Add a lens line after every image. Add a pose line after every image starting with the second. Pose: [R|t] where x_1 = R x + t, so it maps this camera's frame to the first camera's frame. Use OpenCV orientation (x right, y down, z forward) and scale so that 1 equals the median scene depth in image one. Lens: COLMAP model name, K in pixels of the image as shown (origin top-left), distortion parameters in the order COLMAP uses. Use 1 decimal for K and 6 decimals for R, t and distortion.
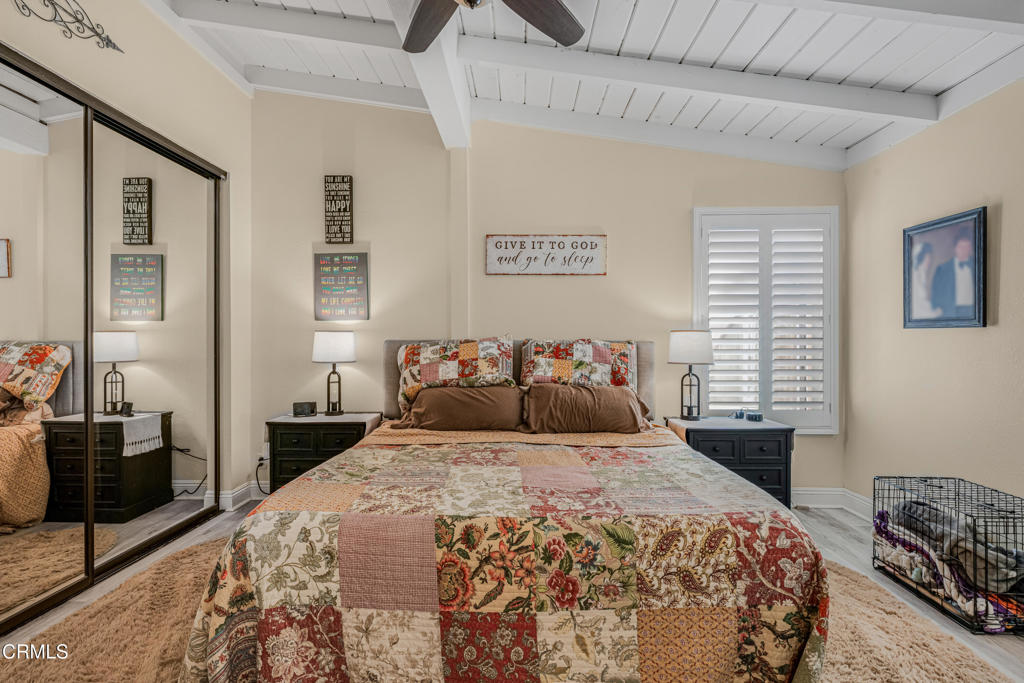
lens RADIAL K [[490.3, 0, 500.5], [0, 490.3, 342.4], [0, 0, 1]] dist [-0.000862, 0.000249]
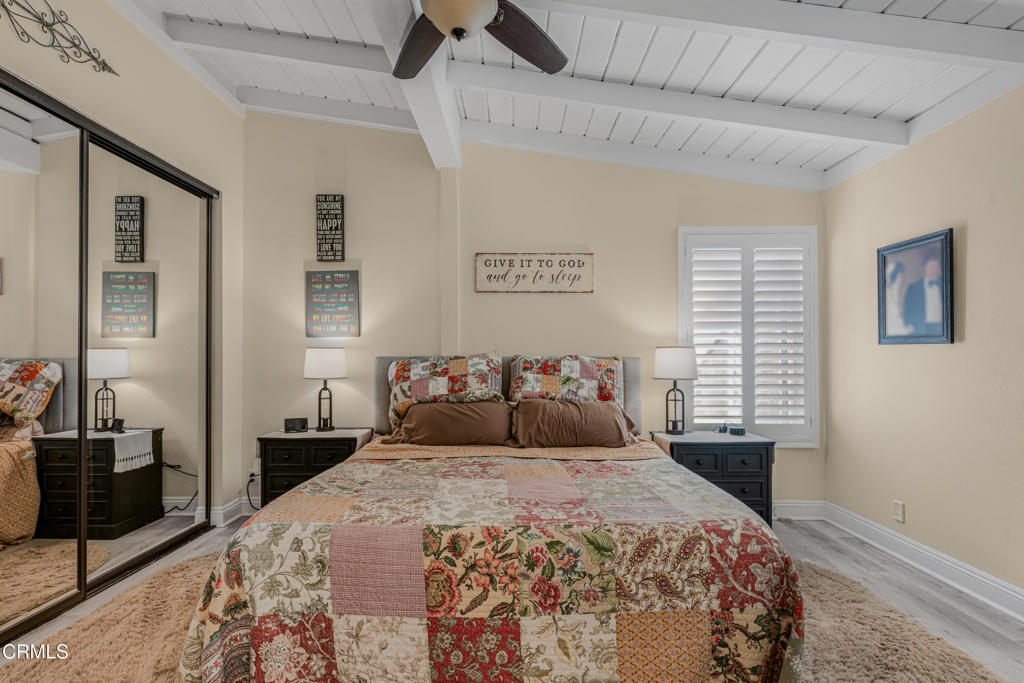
lens RADIAL K [[493.8, 0, 500.9], [0, 493.8, 352.7], [0, 0, 1]] dist [-0.000472, -0.000002]
pose [[0.999882, -0.001645, 0.015257, 0.010008], [0.001821, 0.999932, -0.011542, -0.000485], [-0.015237, 0.011568, 0.999817, -0.033679]]
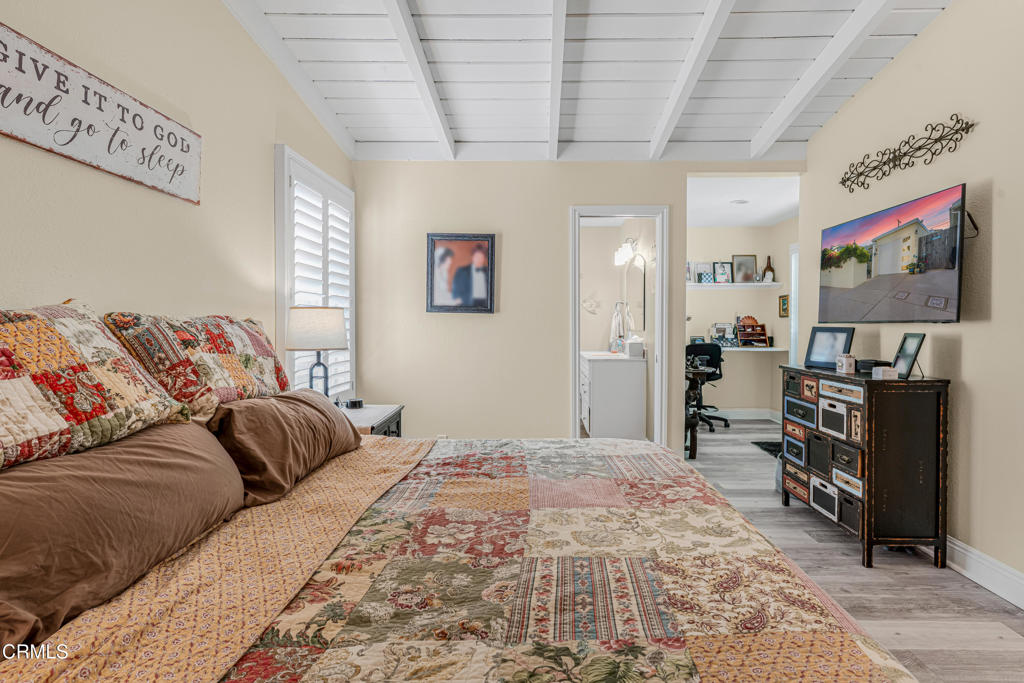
lens RADIAL K [[504.6, 0, 536.5], [0, 504.6, 331.8], [0, 0, 1]] dist [0.001067, -0.000211]
pose [[-0.033135, -0.015130, 0.999336, -0.541241], [-0.004156, 0.999879, 0.015000, 0.001768], [-0.999442, -0.003657, -0.033194, 0.854312]]
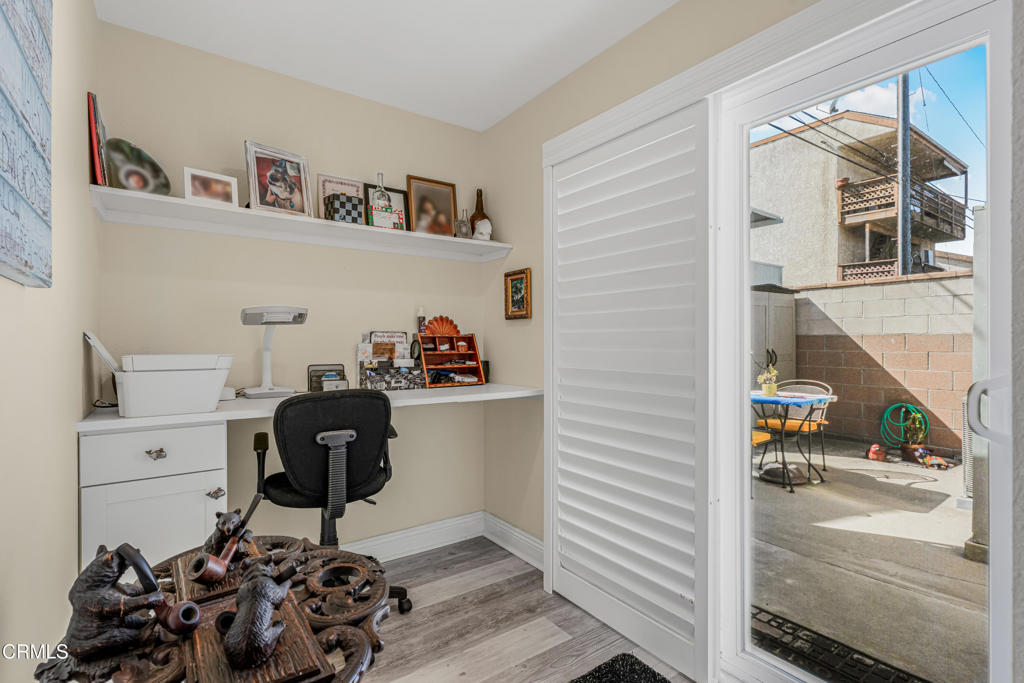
lens RADIAL K [[490.3, 0, 500.5], [0, 490.3, 342.4], [0, 0, 1]] dist [-0.000862, 0.000249]
pose [[-0.604660, 0.000442, 0.796483, 0.905835], [0.001086, 0.999999, 0.000269, 0.013677], [-0.796483, 0.001027, -0.604661, 0.304843]]
